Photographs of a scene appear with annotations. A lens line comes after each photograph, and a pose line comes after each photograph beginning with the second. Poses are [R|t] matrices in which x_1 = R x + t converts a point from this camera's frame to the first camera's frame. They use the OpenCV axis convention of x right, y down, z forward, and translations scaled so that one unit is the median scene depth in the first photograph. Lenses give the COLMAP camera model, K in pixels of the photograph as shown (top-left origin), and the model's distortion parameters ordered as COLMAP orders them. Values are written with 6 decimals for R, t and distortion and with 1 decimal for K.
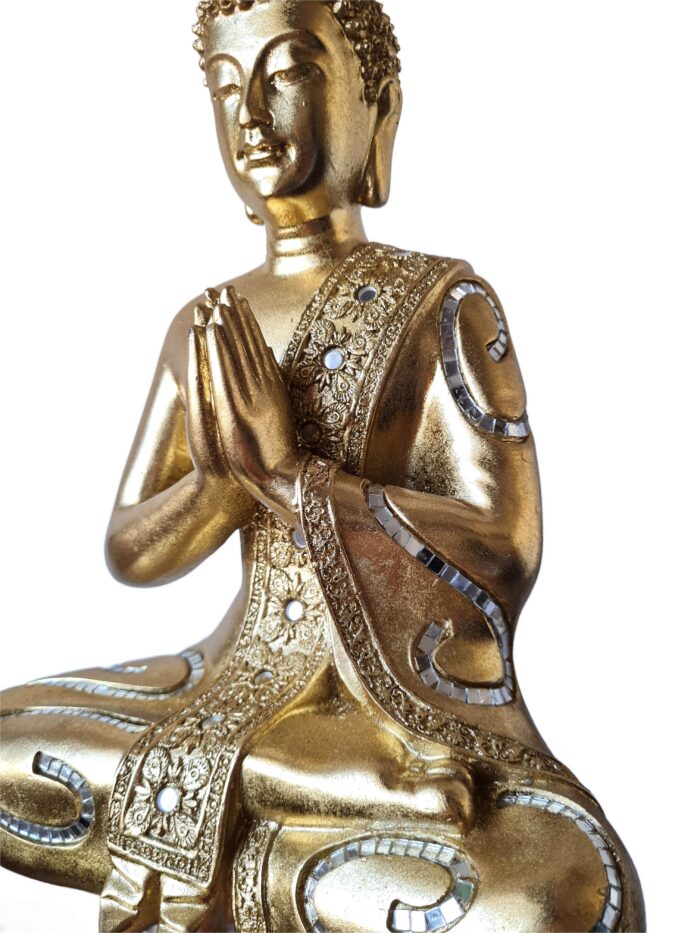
lens RADIAL K [[770.9, 0, 350.0], [0, 770.9, 466.5], [0, 0, 1]] dist [0.003711, 0.004168]
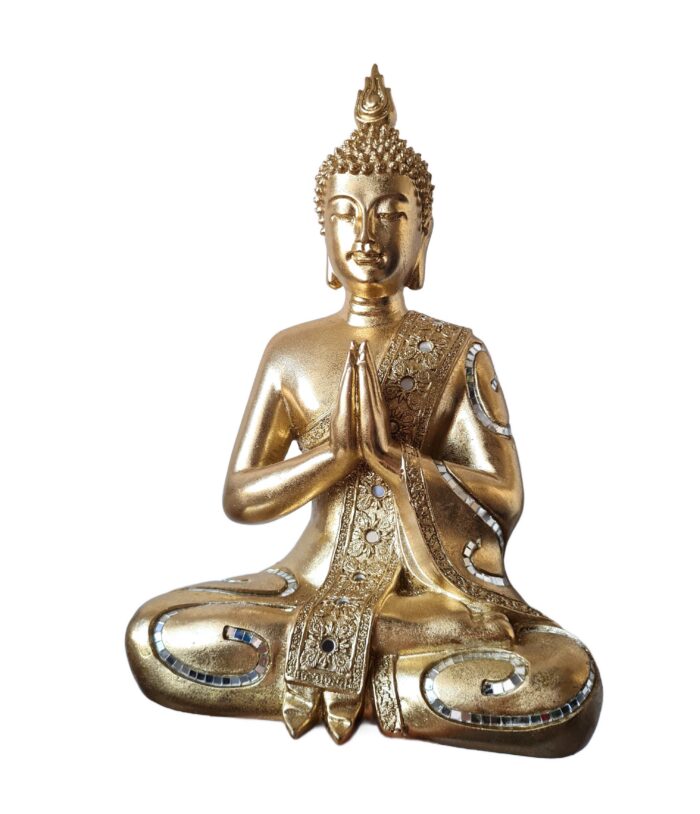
lens RADIAL K [[769.5, 0, 348.5], [0, 769.5, 396.7], [0, 0, 1]] dist [0.082040, 0.005709]
pose [[0.957158, 0.058979, 0.283495, -0.616570], [-0.037767, 0.996102, -0.079719, 0.026577], [-0.287092, 0.065597, 0.955654, -0.566347]]
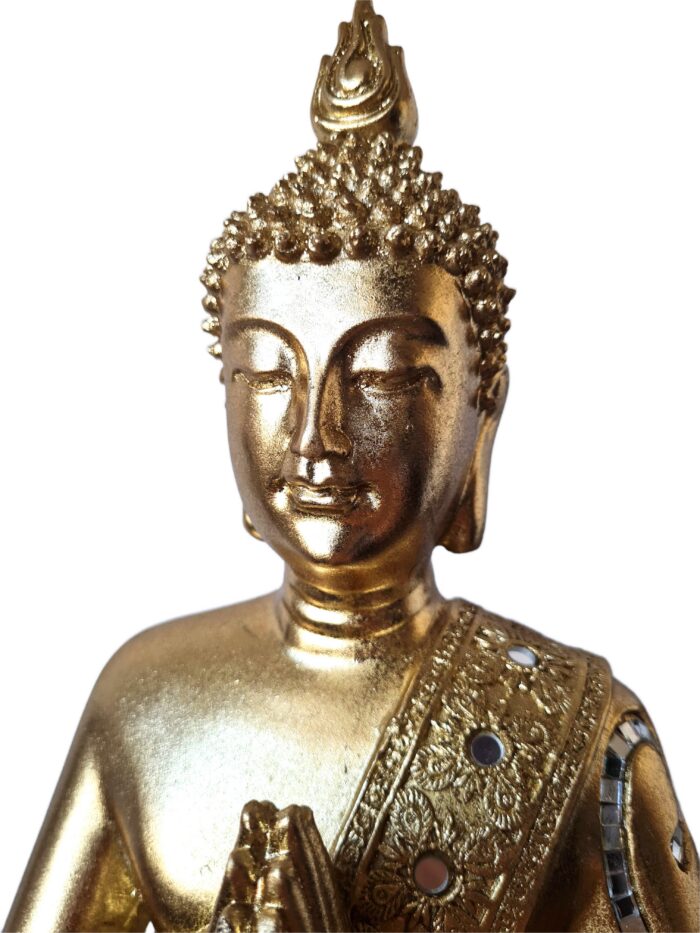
lens RADIAL K [[770.9, 0, 350.0], [0, 770.9, 466.5], [0, 0, 1]] dist [0.003711, 0.004168]
pose [[0.972393, 0.072429, 0.221826, -0.229451], [-0.054653, 0.994859, -0.085256, -0.386459], [-0.226860, 0.070779, 0.971352, 0.435626]]
